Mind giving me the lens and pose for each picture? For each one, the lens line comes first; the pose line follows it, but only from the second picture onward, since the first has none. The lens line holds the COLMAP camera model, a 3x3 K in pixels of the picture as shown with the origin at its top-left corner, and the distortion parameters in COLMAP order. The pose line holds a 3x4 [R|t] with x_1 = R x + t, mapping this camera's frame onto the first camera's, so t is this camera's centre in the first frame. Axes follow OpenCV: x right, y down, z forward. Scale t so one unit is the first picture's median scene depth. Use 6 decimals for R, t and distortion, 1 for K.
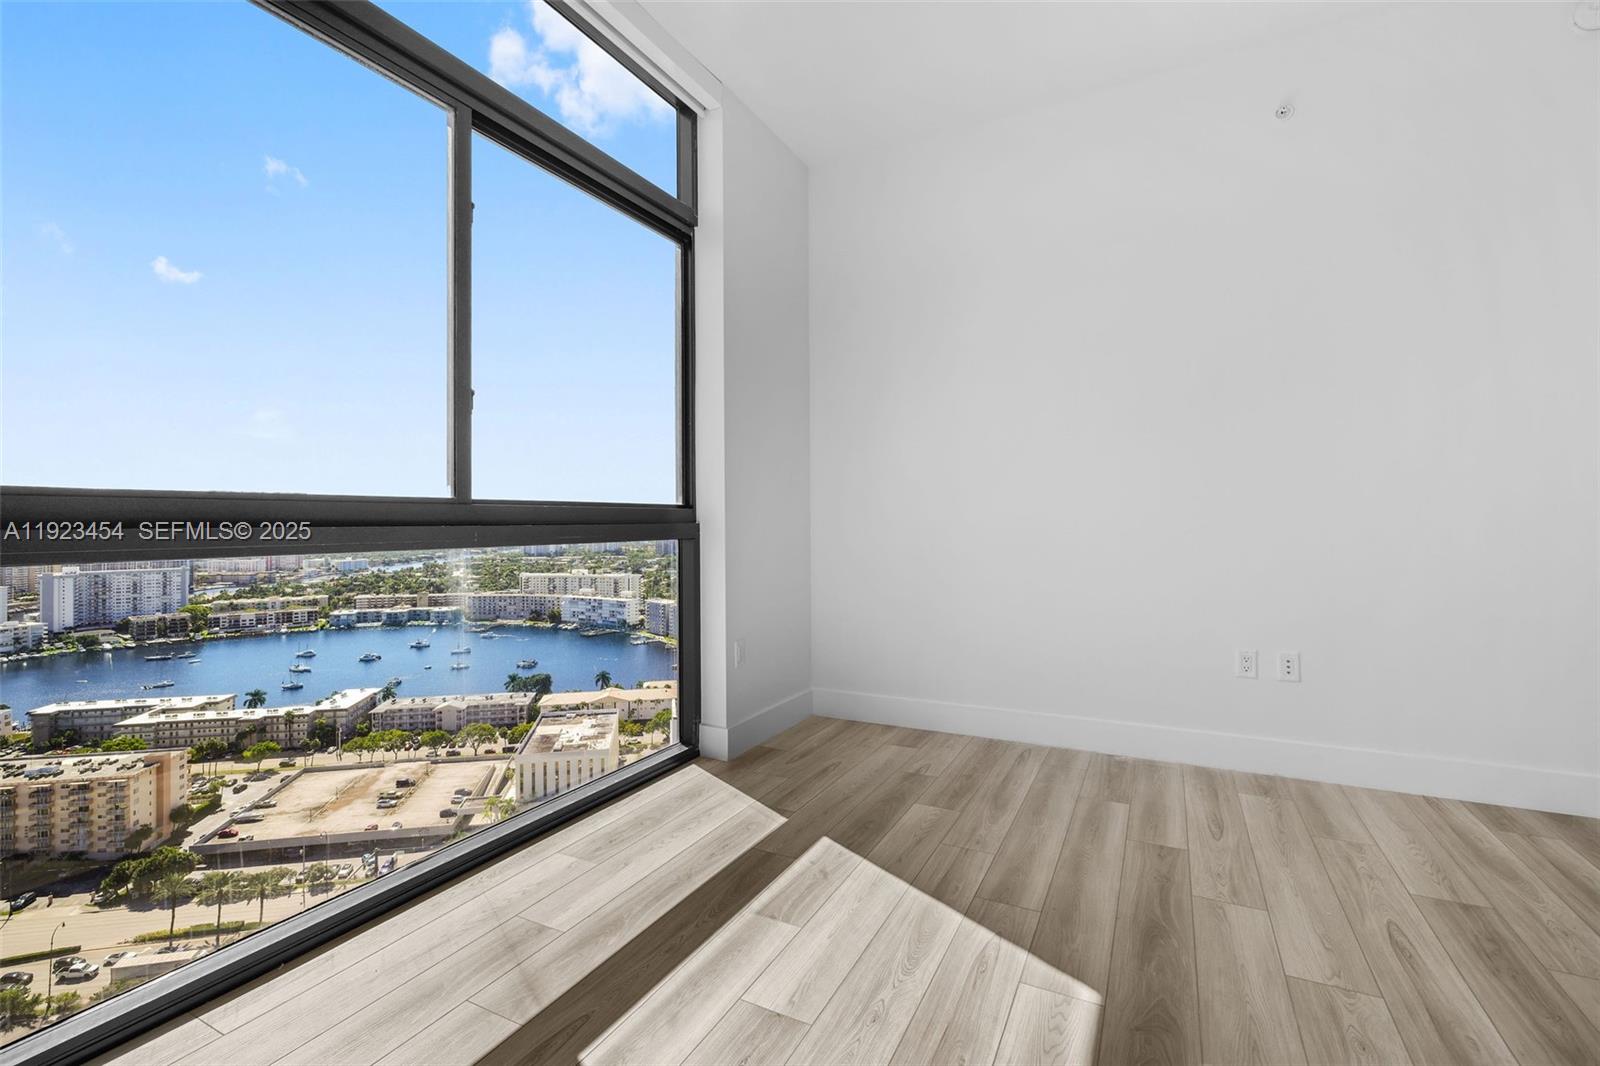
lens RADIAL K [[704.3, 0, 779.6], [0, 704.3, 506.9], [0, 0, 1]] dist [-0.004920, 0.001536]
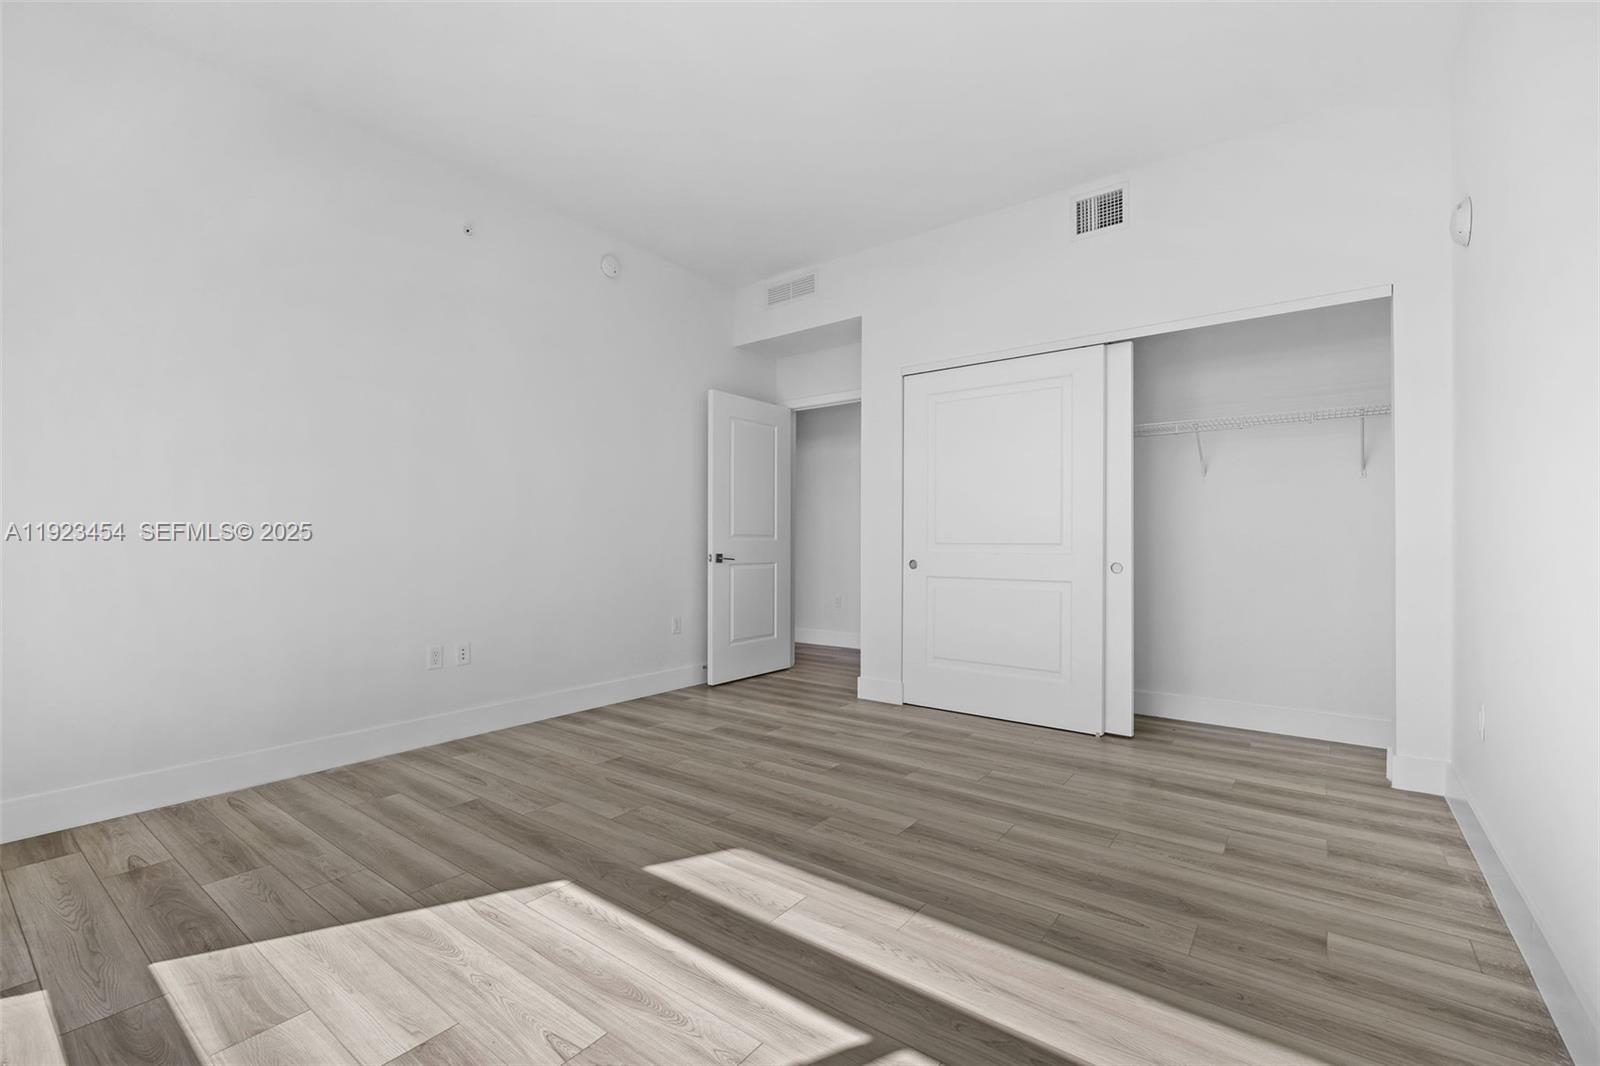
lens RADIAL K [[704.3, 0, 800.3], [0, 704.3, 537.6], [0, 0, 1]] dist [-0.004920, 0.001536]
pose [[0.158044, 0.007696, 0.987402, -0.520484], [-0.026975, 0.999630, -0.003473, -0.001409], [-0.987064, -0.026087, 0.158193, 0.194430]]
